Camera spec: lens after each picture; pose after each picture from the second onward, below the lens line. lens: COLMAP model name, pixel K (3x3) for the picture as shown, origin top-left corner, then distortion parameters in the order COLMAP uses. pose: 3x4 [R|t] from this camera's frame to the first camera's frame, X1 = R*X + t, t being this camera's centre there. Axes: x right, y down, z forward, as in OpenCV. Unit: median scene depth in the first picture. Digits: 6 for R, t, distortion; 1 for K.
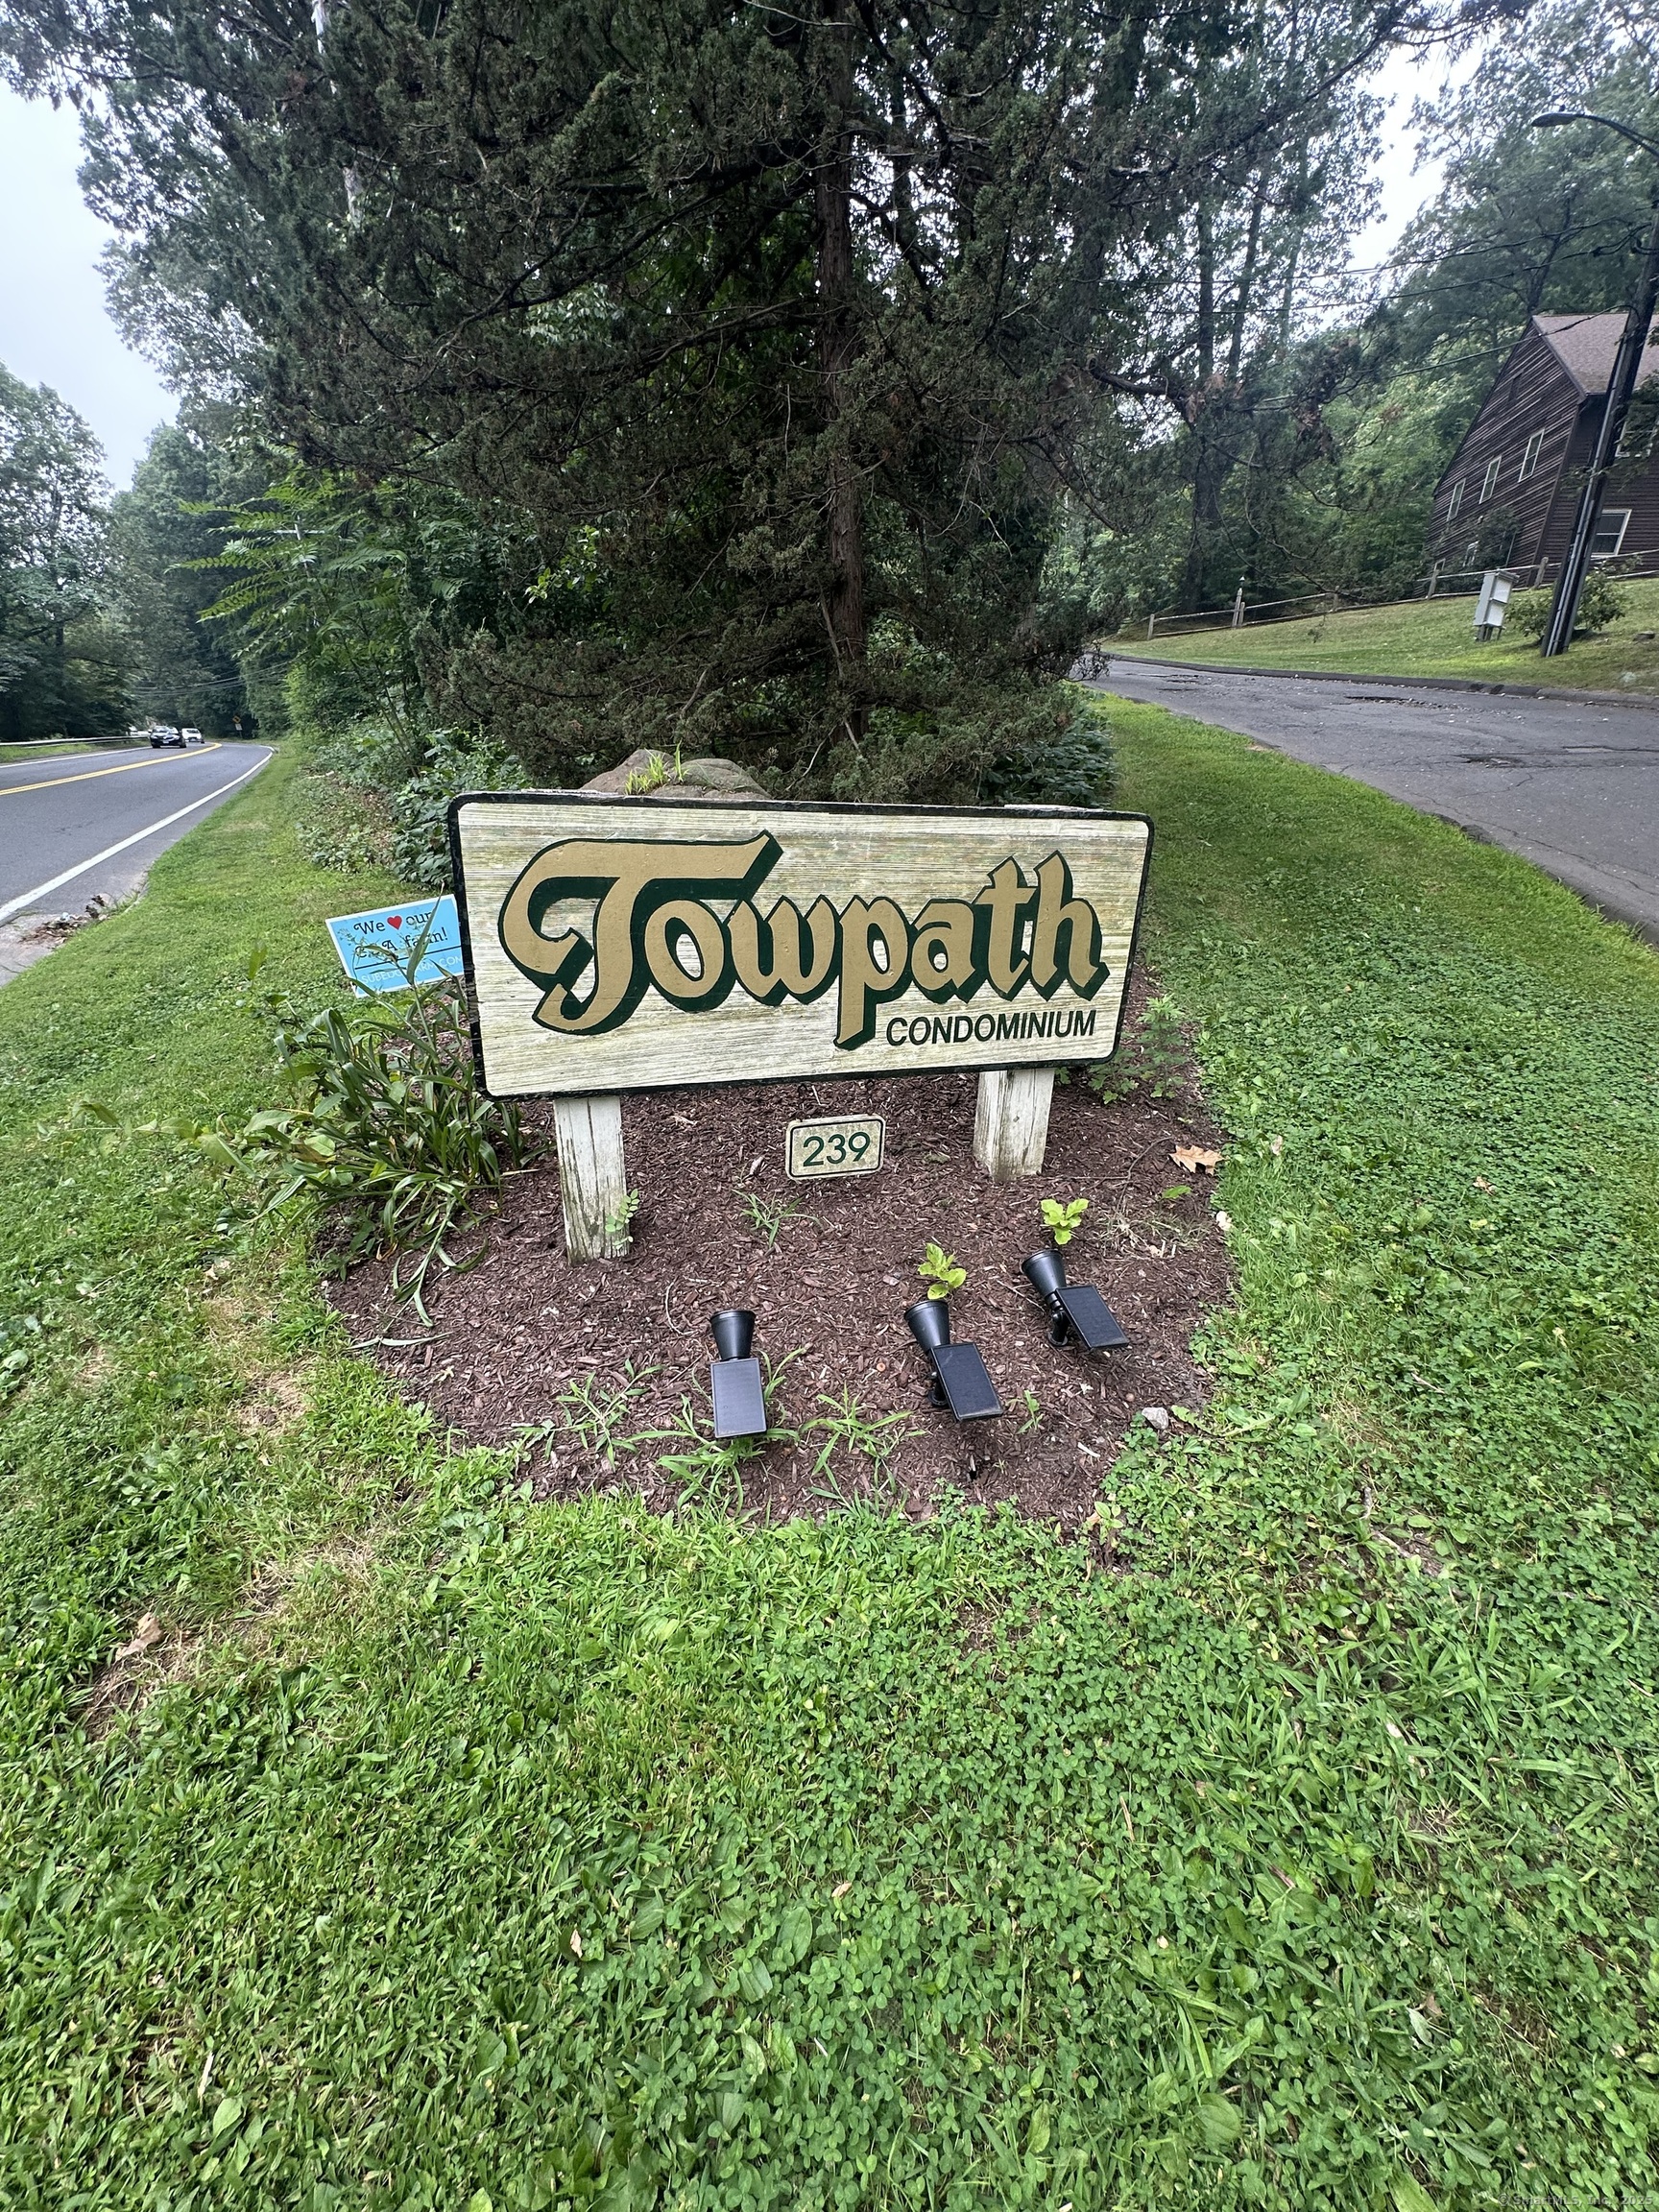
lens RADIAL K [[888.2, 0, 829.5], [0, 888.2, 1106.0], [0, 0, 1]] dist [-0.003176, 0.001931]
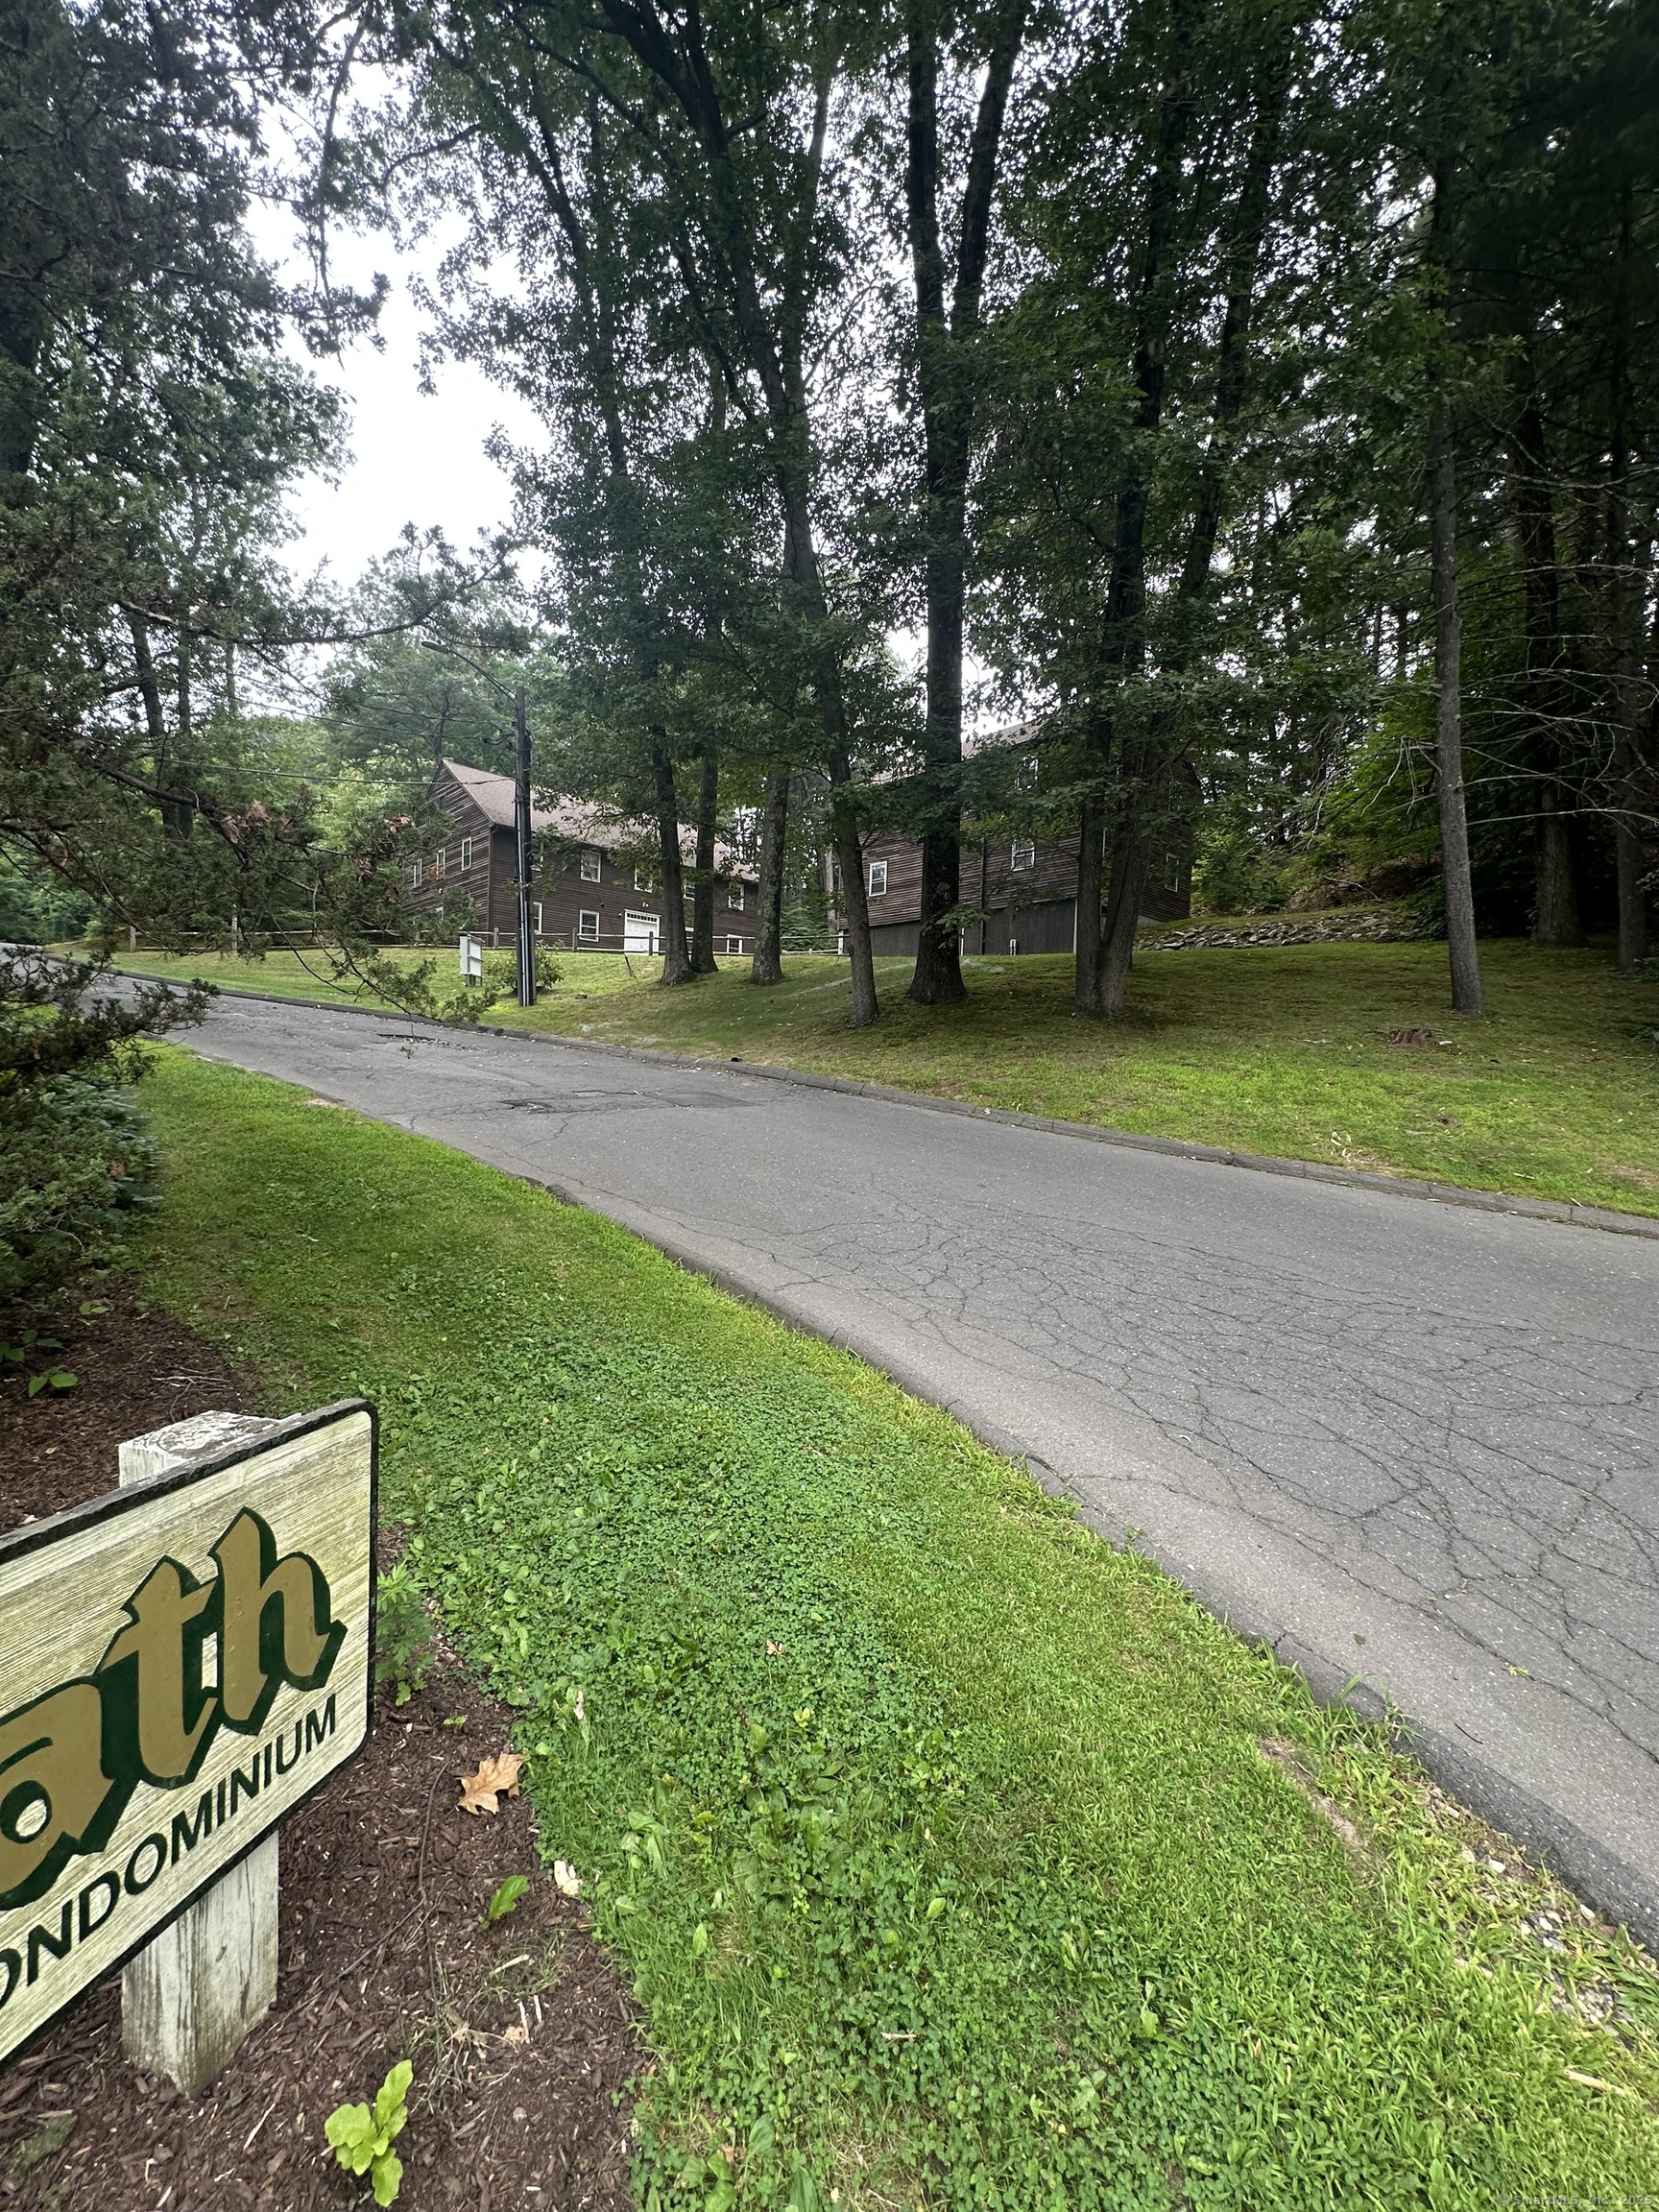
lens RADIAL K [[888.2, 0, 829.5], [0, 888.2, 1106.0], [0, 0, 1]] dist [-0.003176, 0.001931]
pose [[0.557005, -0.043116, 0.829389, -0.022981], [0.302015, 0.940795, -0.153922, -0.298248], [-0.773648, 0.336223, 0.537049, 0.208186]]
